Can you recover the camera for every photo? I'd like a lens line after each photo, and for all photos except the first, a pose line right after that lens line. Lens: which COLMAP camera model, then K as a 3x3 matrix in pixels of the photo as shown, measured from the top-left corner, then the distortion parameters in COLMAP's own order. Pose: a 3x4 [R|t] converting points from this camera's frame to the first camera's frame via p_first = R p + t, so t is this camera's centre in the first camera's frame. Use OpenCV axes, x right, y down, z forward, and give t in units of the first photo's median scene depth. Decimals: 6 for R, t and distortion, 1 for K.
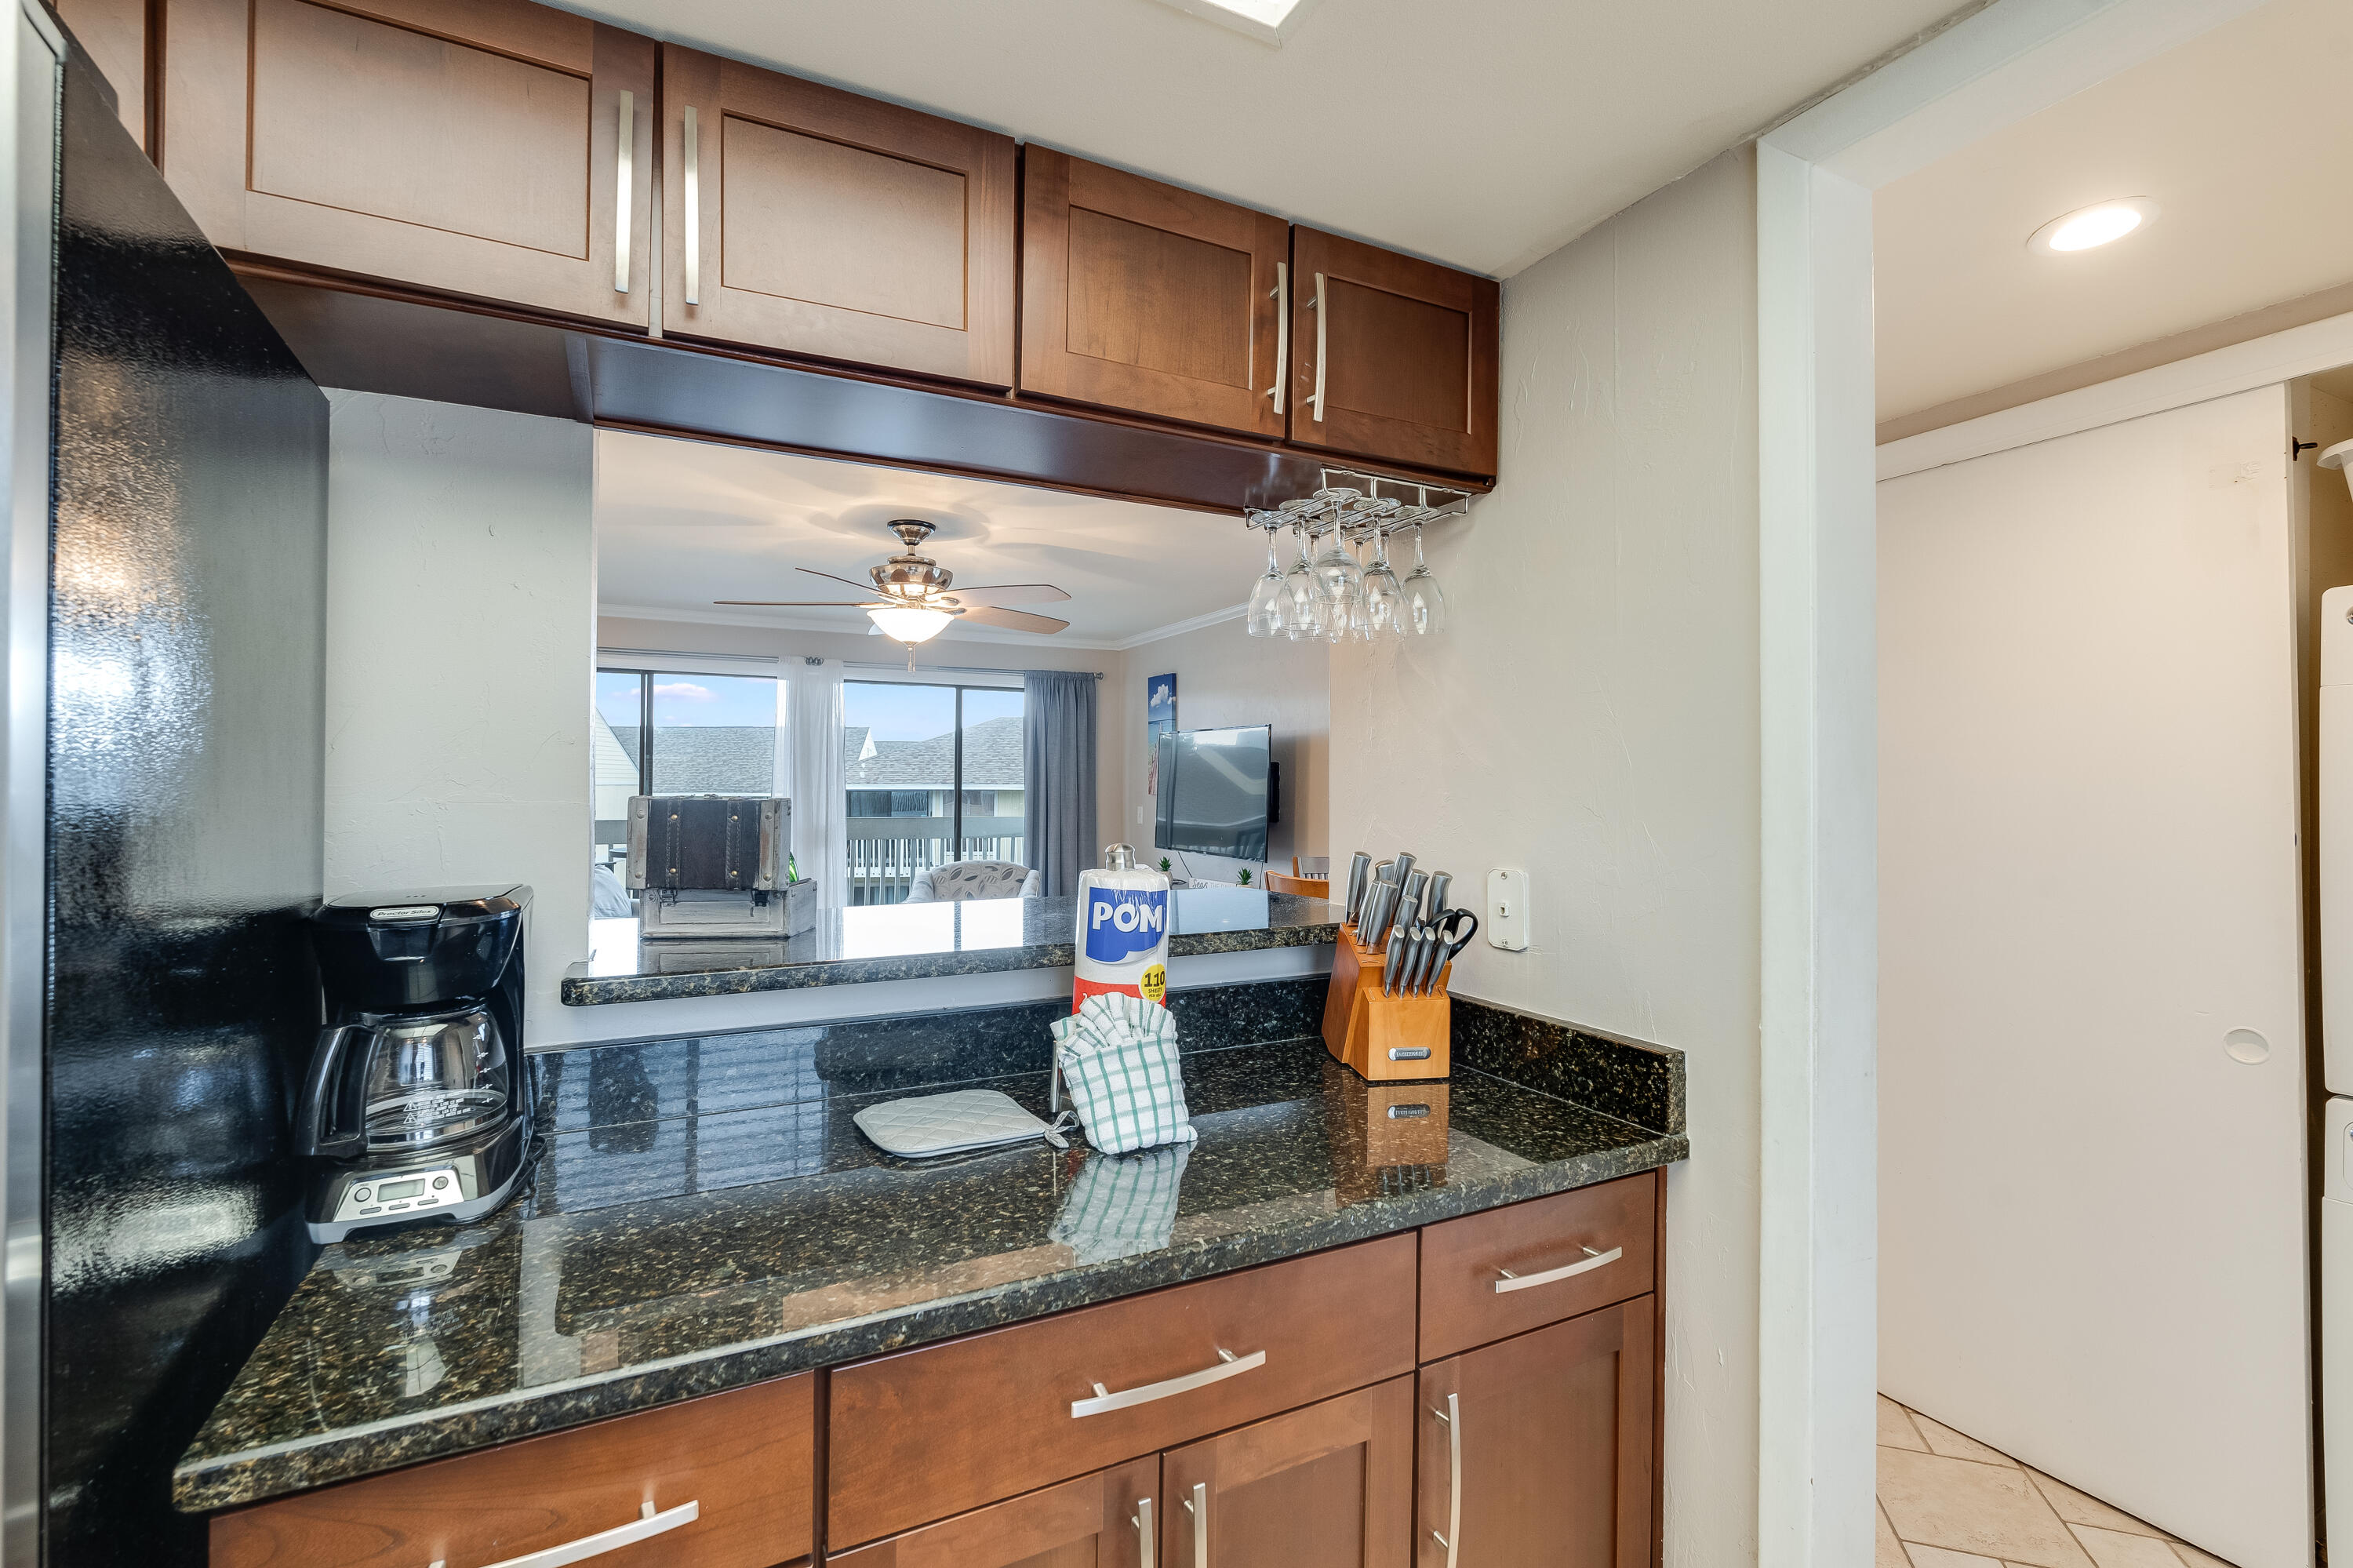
lens RADIAL K [[1040.8, 0, 1171.5], [0, 1040.8, 786.3], [0, 0, 1]] dist [-0.004940, 0.000038]
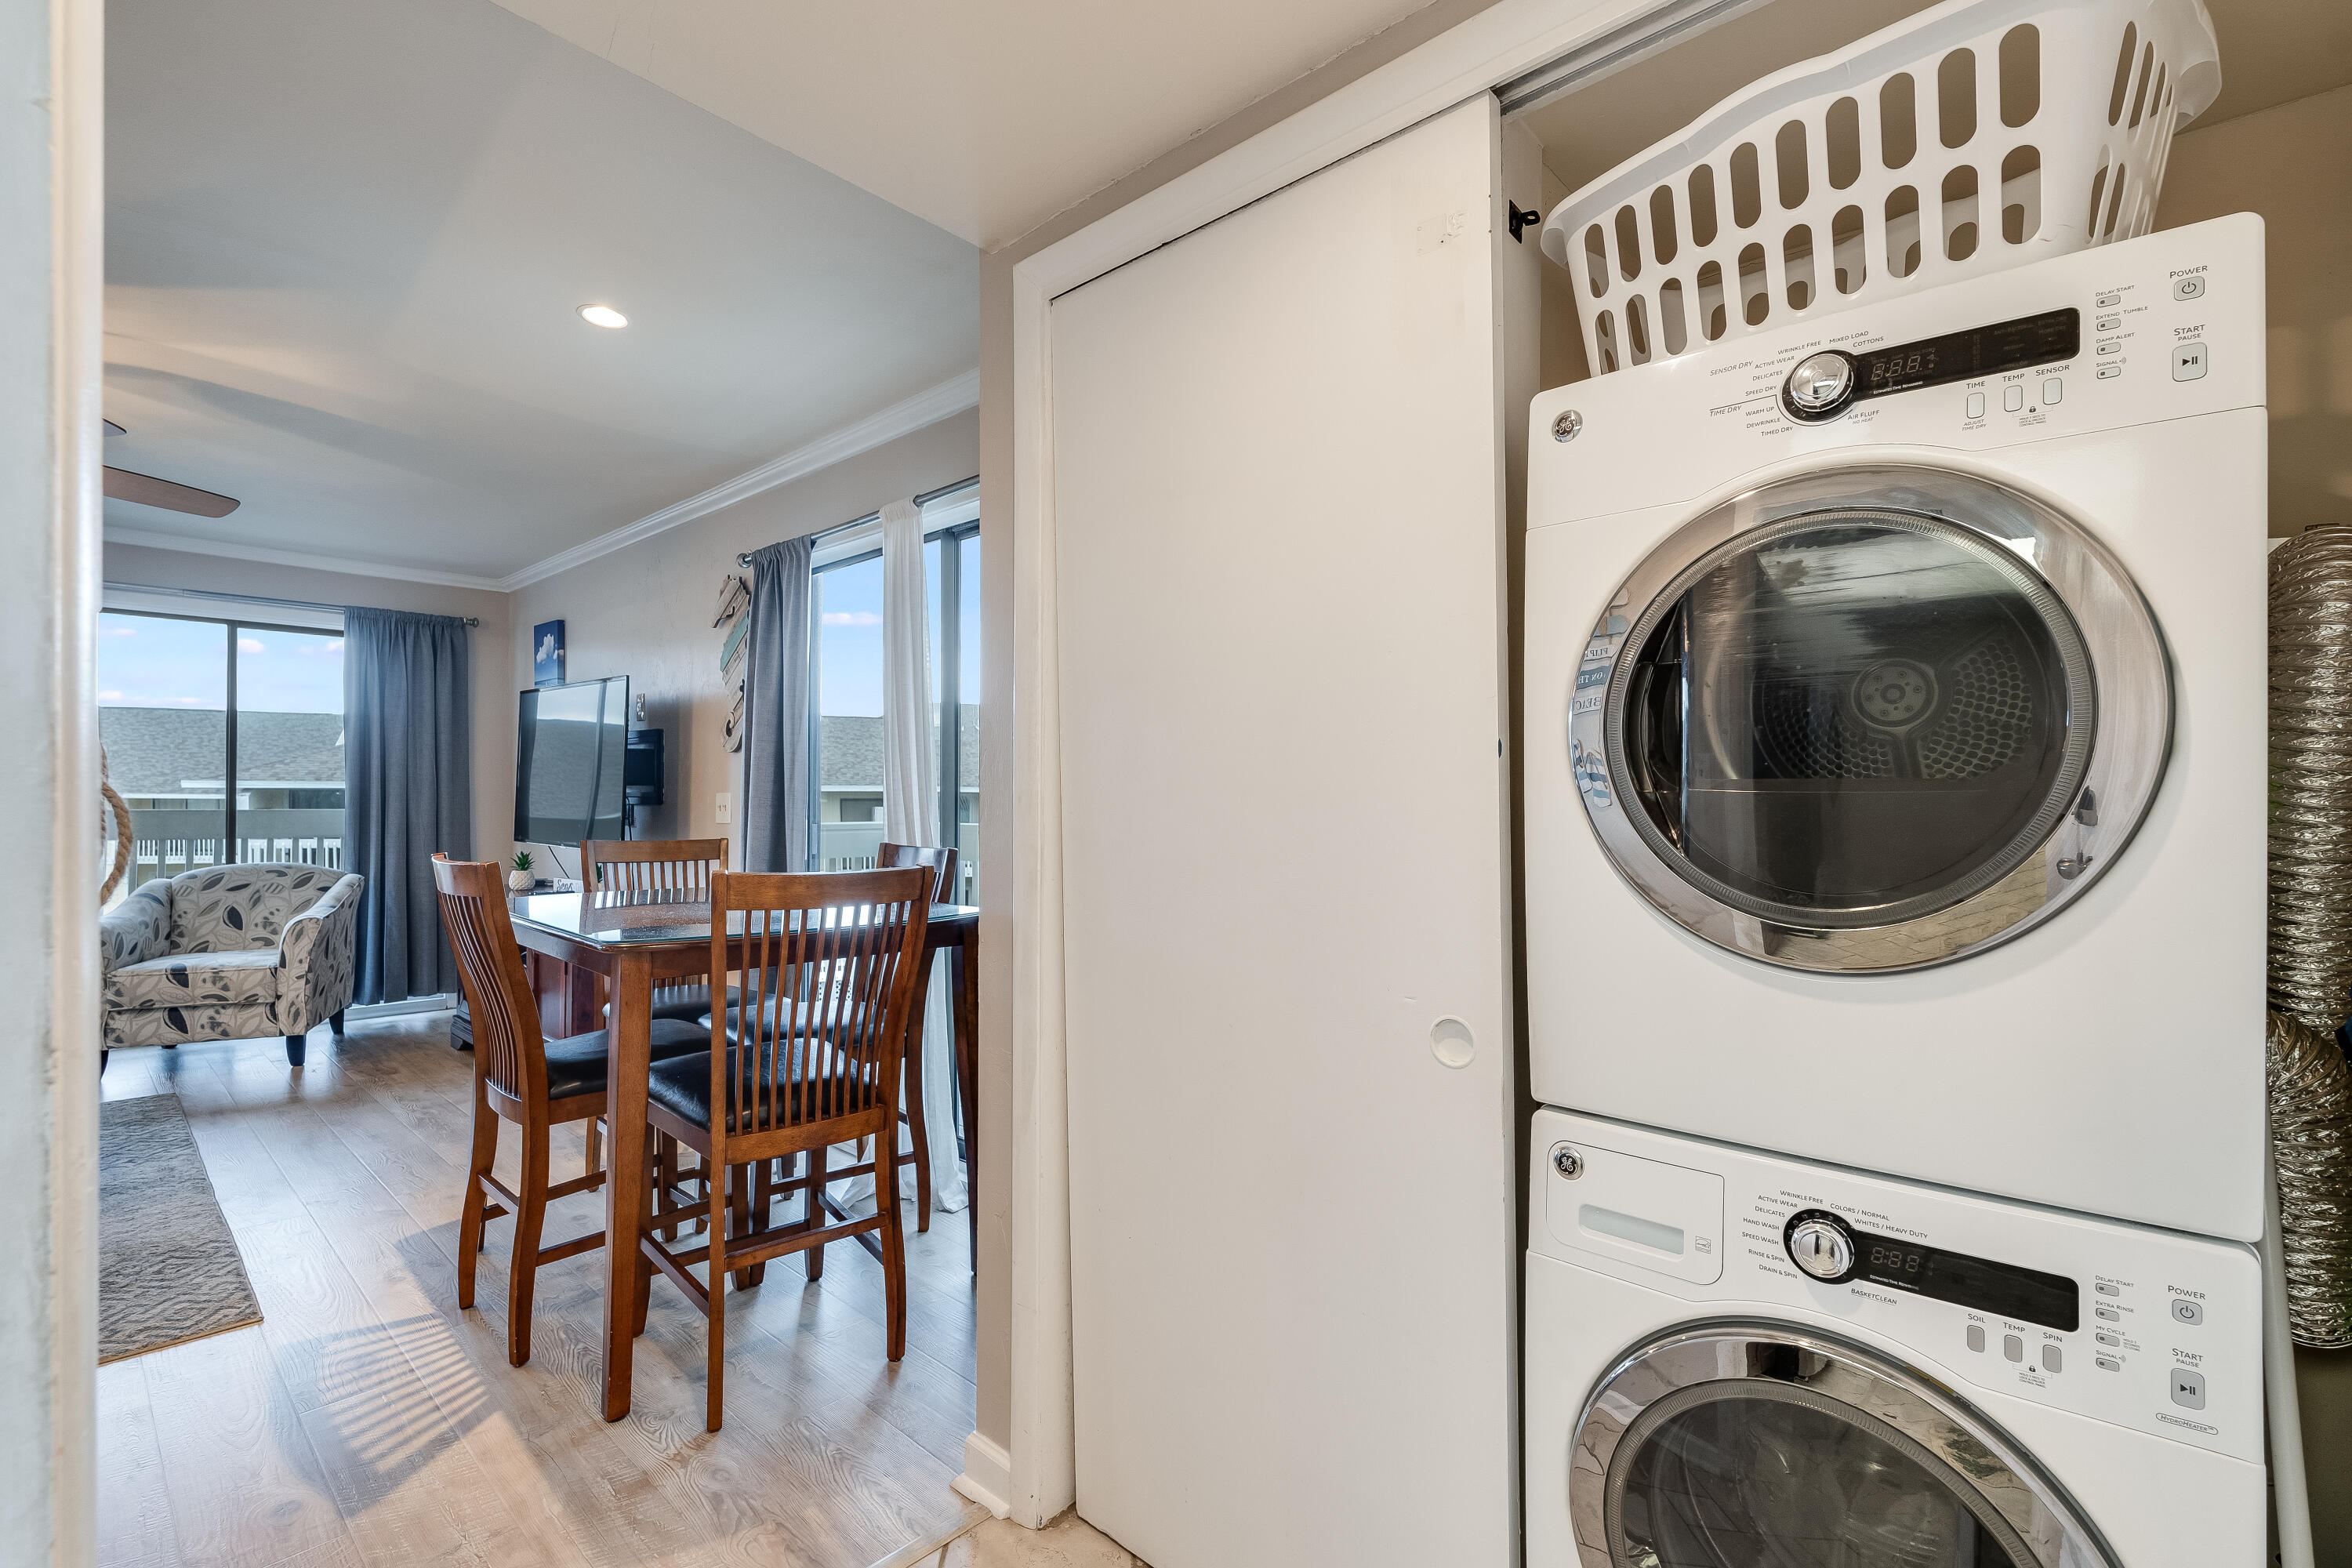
lens RADIAL K [[1040.3, 0, 1177.4], [0, 1040.3, 796.0], [0, 0, 1]] dist [-0.004940, 0.000038]
pose [[0.933247, 0.002561, 0.359225, 0.253006], [-0.003760, 0.999989, 0.002638, 0.033781], [-0.359215, -0.003812, 0.933247, 0.168533]]
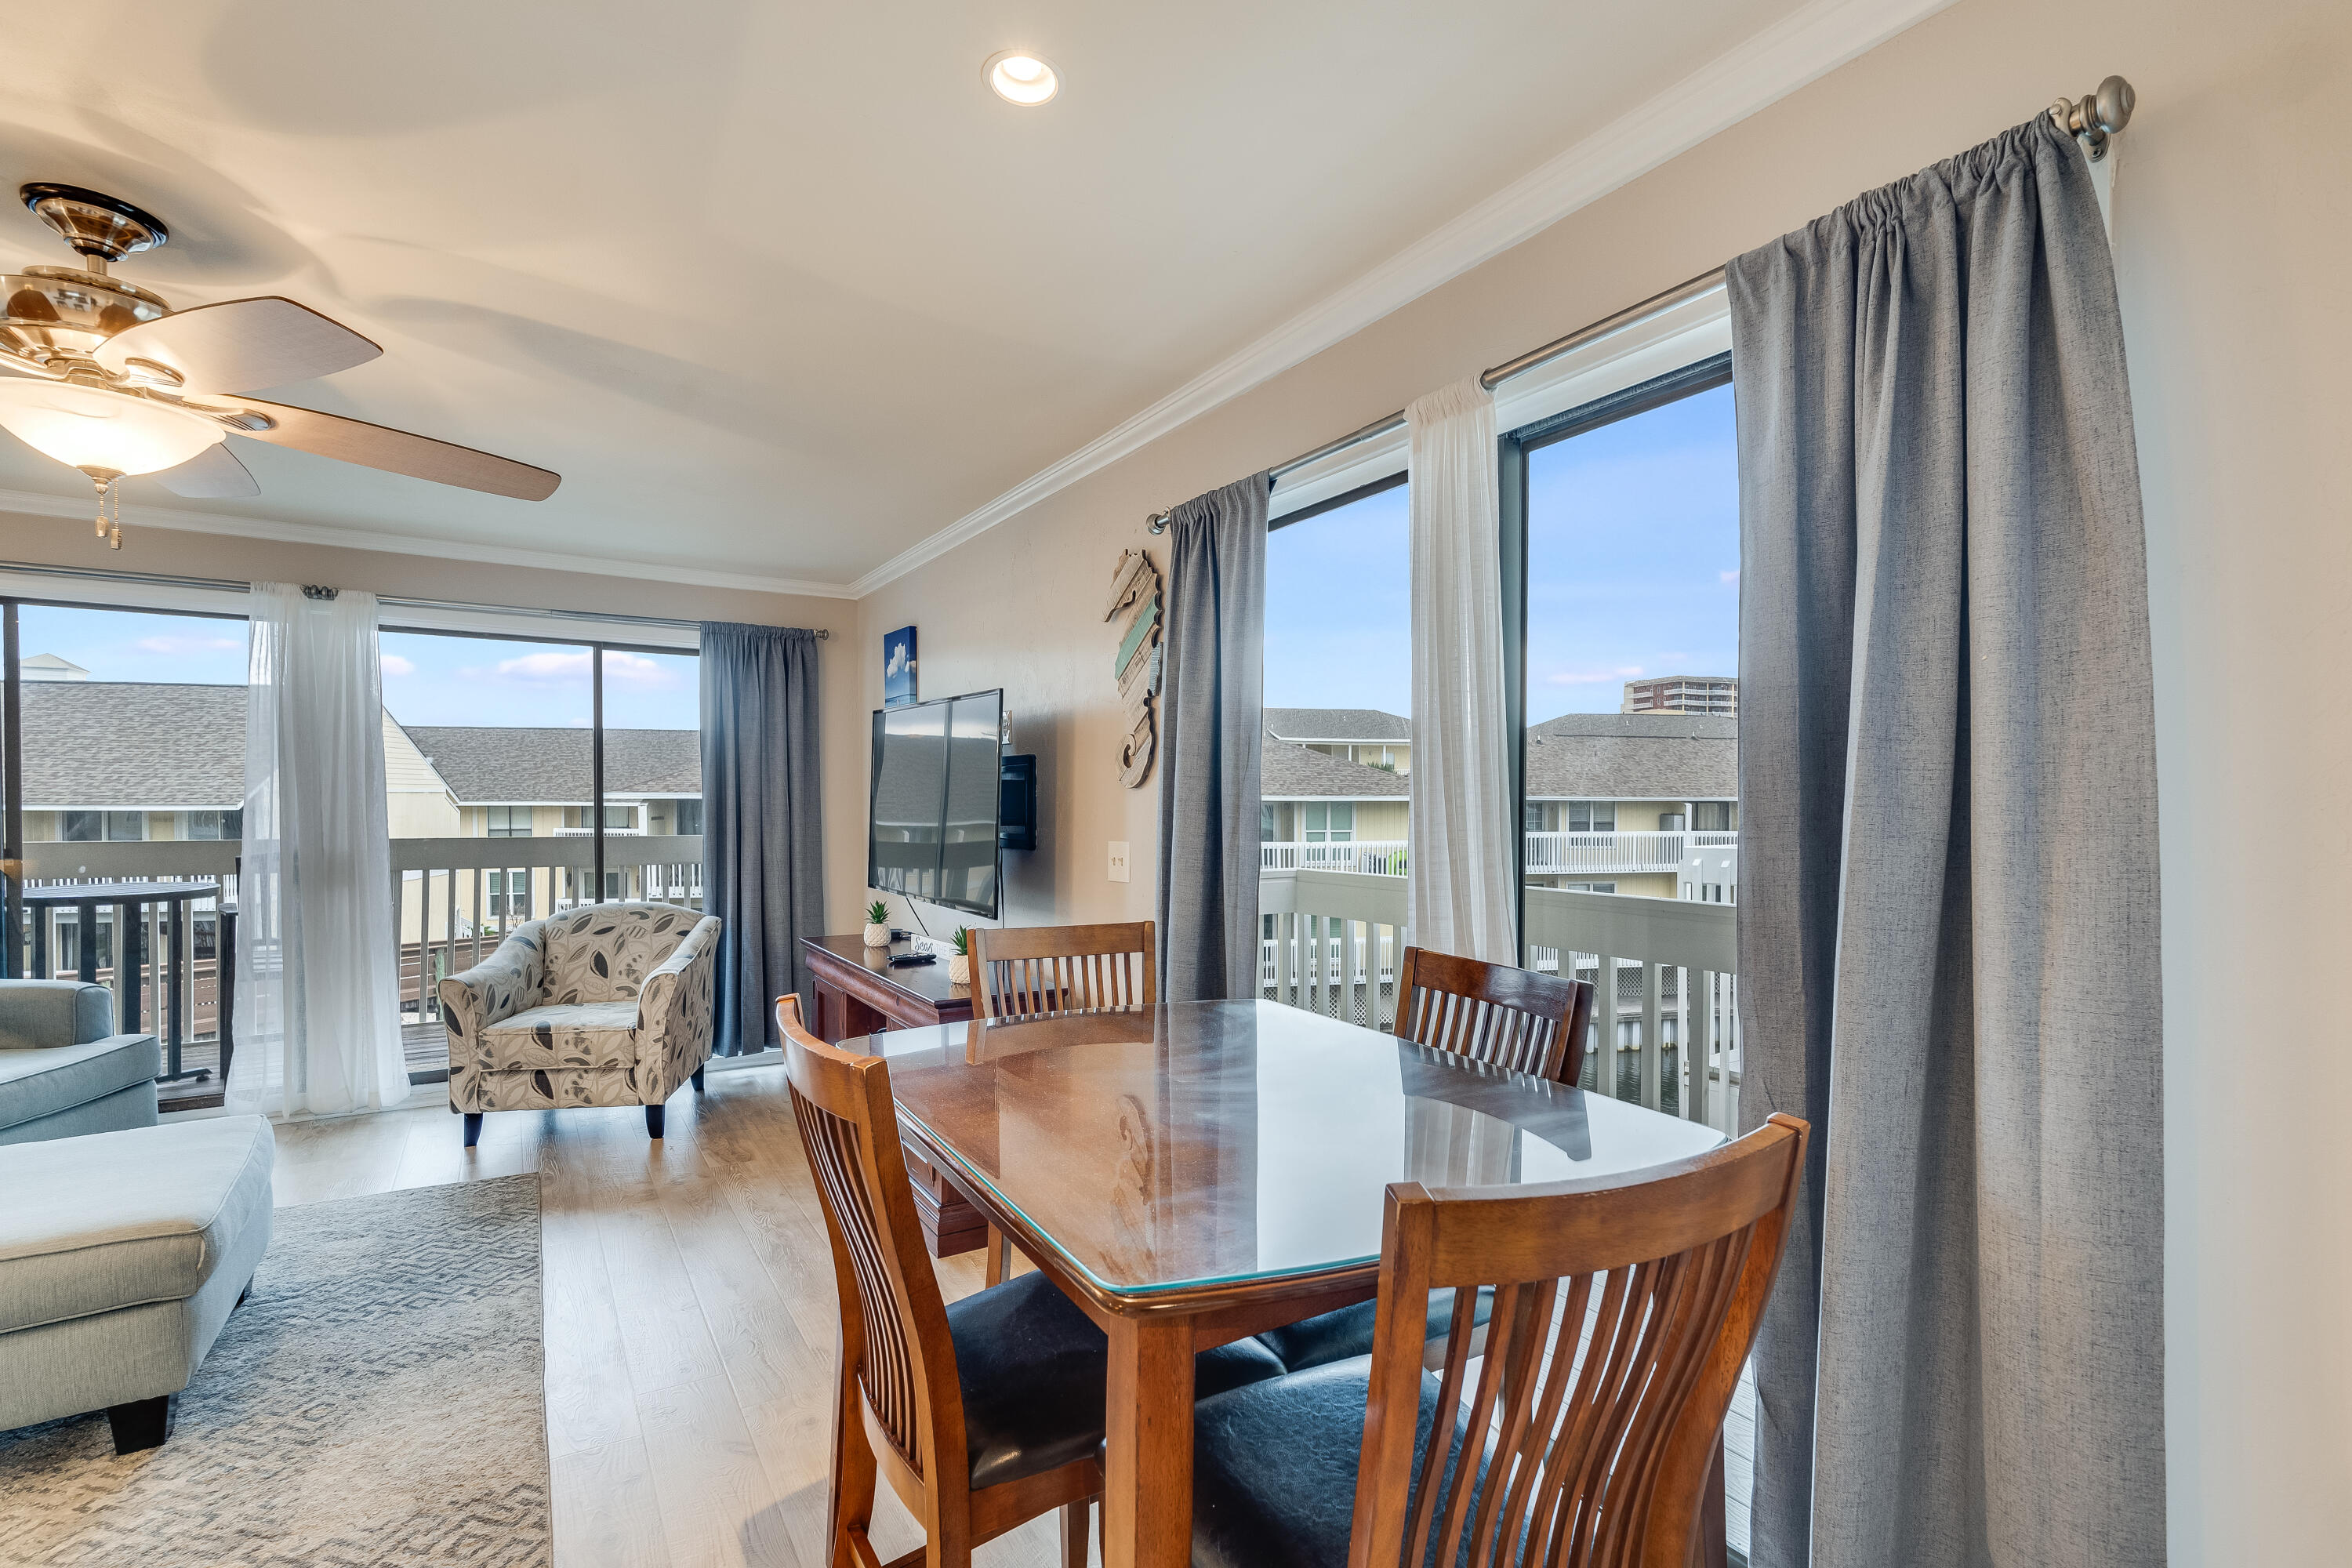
lens RADIAL K [[1040.3, 0, 1178.1], [0, 1040.3, 826.8], [0, 0, 1]] dist [-0.004940, 0.000038]
pose [[0.994719, -0.001770, 0.102620, 0.170349], [-0.001335, 0.999544, 0.030176, 0.002021], [-0.102626, -0.030153, 0.994263, 0.500095]]
